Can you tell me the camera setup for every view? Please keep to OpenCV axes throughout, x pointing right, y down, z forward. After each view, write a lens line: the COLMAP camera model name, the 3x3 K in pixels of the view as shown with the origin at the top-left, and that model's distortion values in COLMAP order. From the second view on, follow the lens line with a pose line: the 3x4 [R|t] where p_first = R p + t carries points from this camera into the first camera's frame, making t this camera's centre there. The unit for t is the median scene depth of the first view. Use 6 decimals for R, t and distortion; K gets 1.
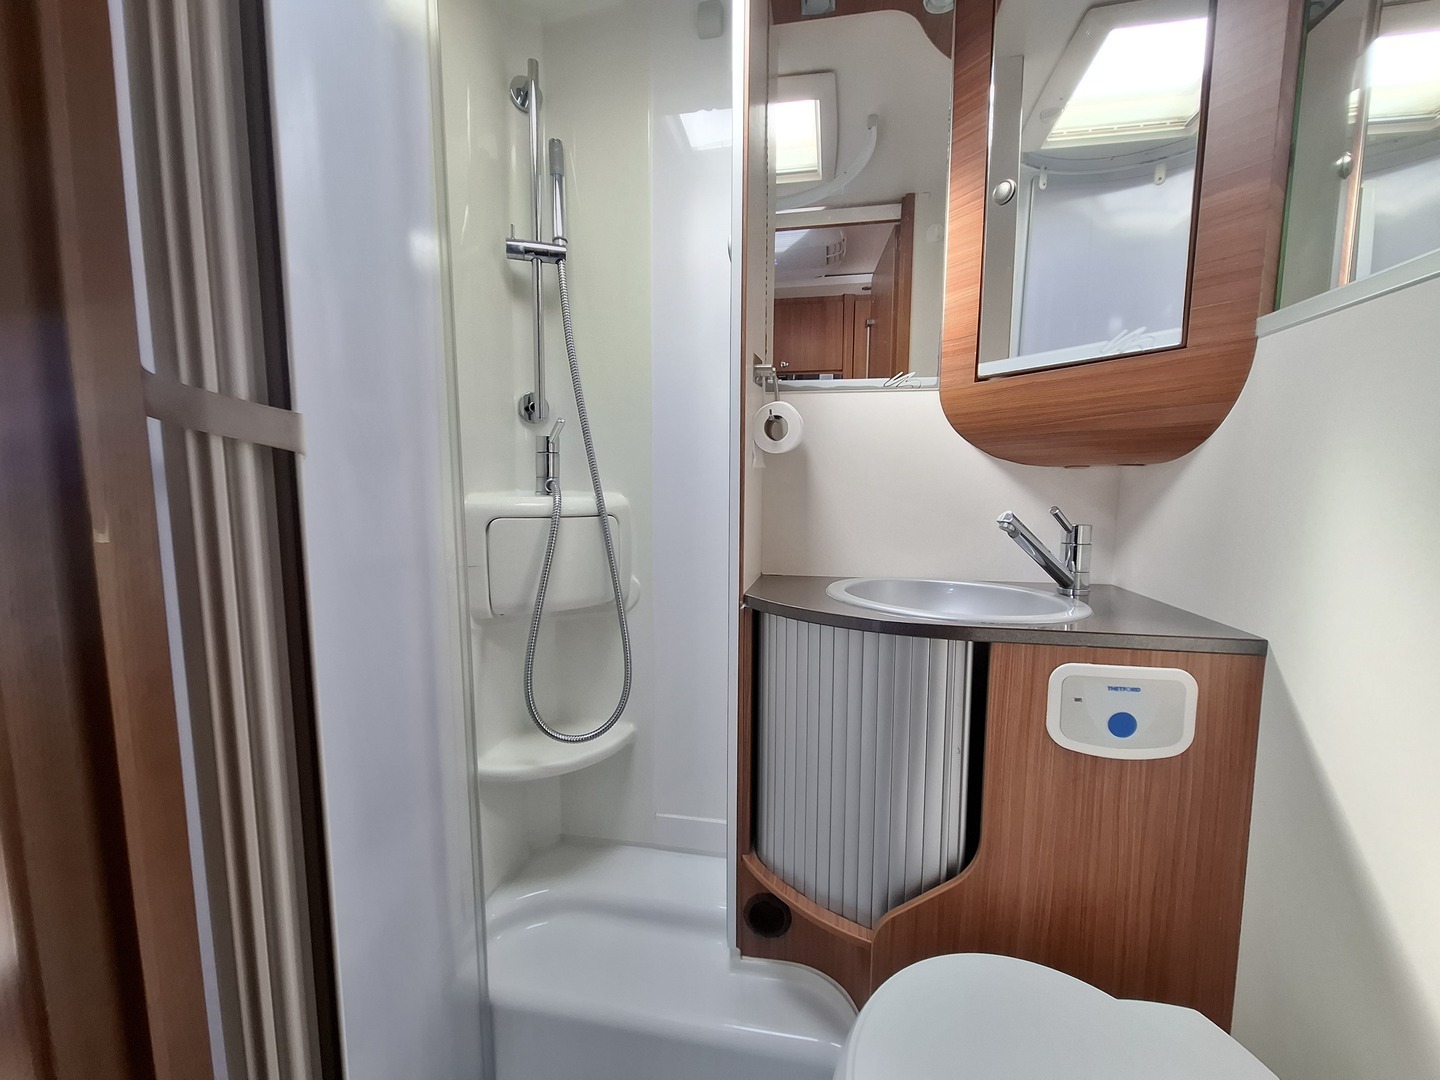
lens RADIAL K [[565.7, 0, 731.1], [0, 565.7, 538.5], [0, 0, 1]] dist [-0.006362, -0.000049]
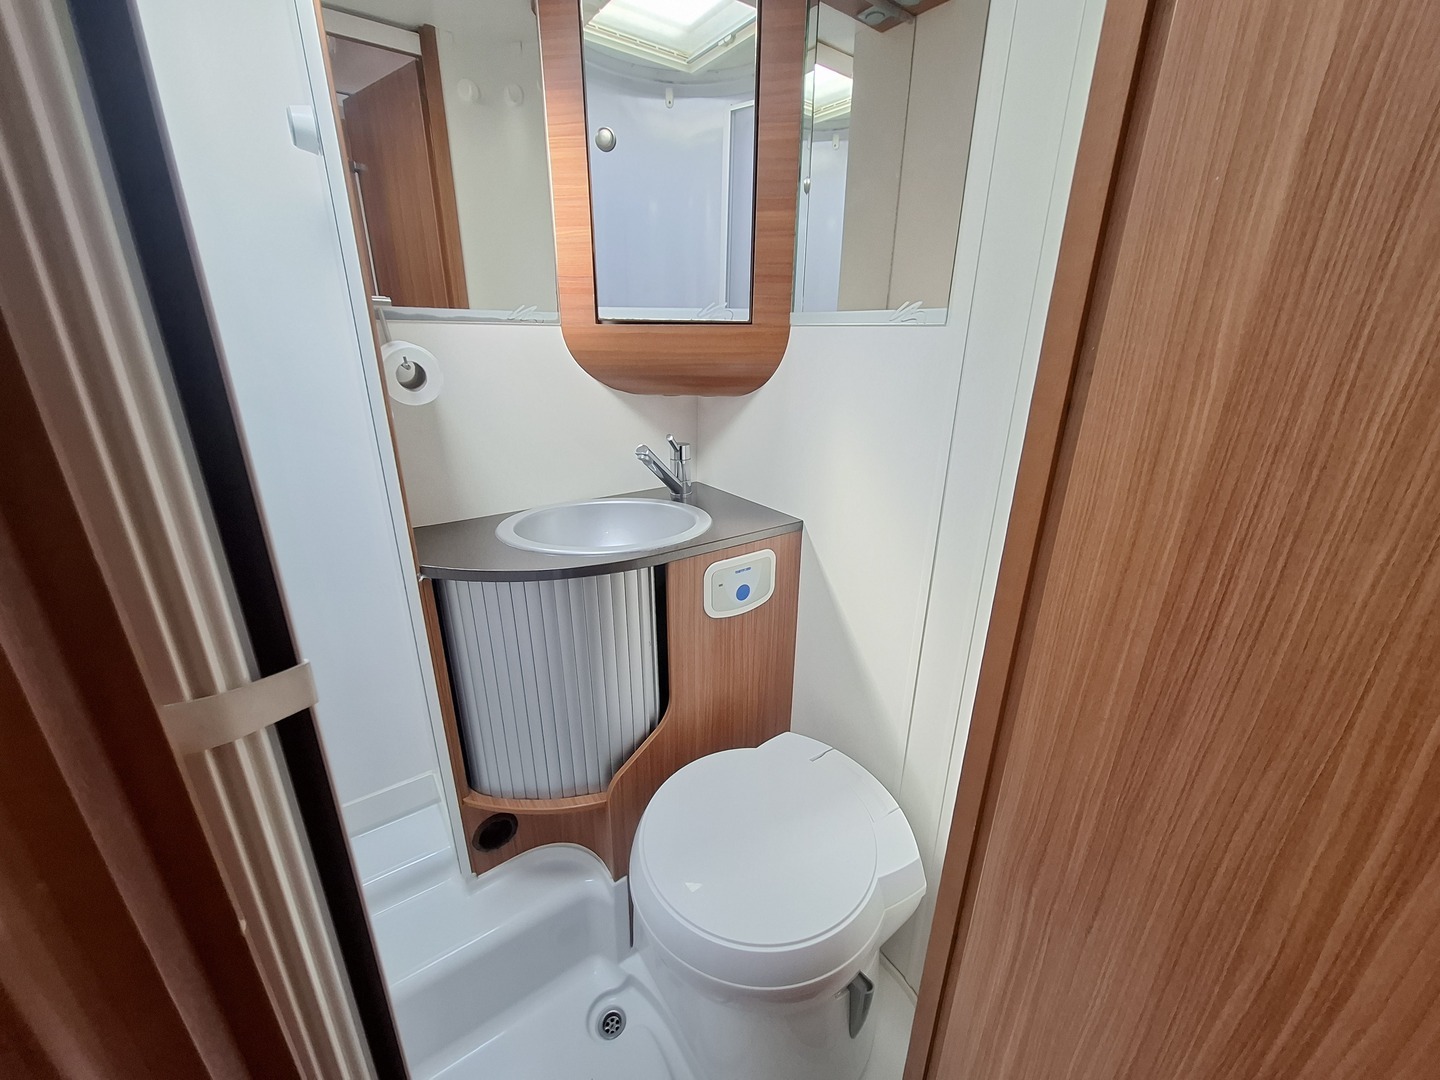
lens RADIAL K [[565.7, 0, 731.1], [0, 565.7, 538.5], [0, 0, 1]] dist [-0.006362, -0.000049]
pose [[0.689440, -0.241310, 0.682966, -0.280988], [0.060743, 0.958816, 0.277457, -0.194696], [-0.721792, -0.149805, 0.675703, 0.004911]]
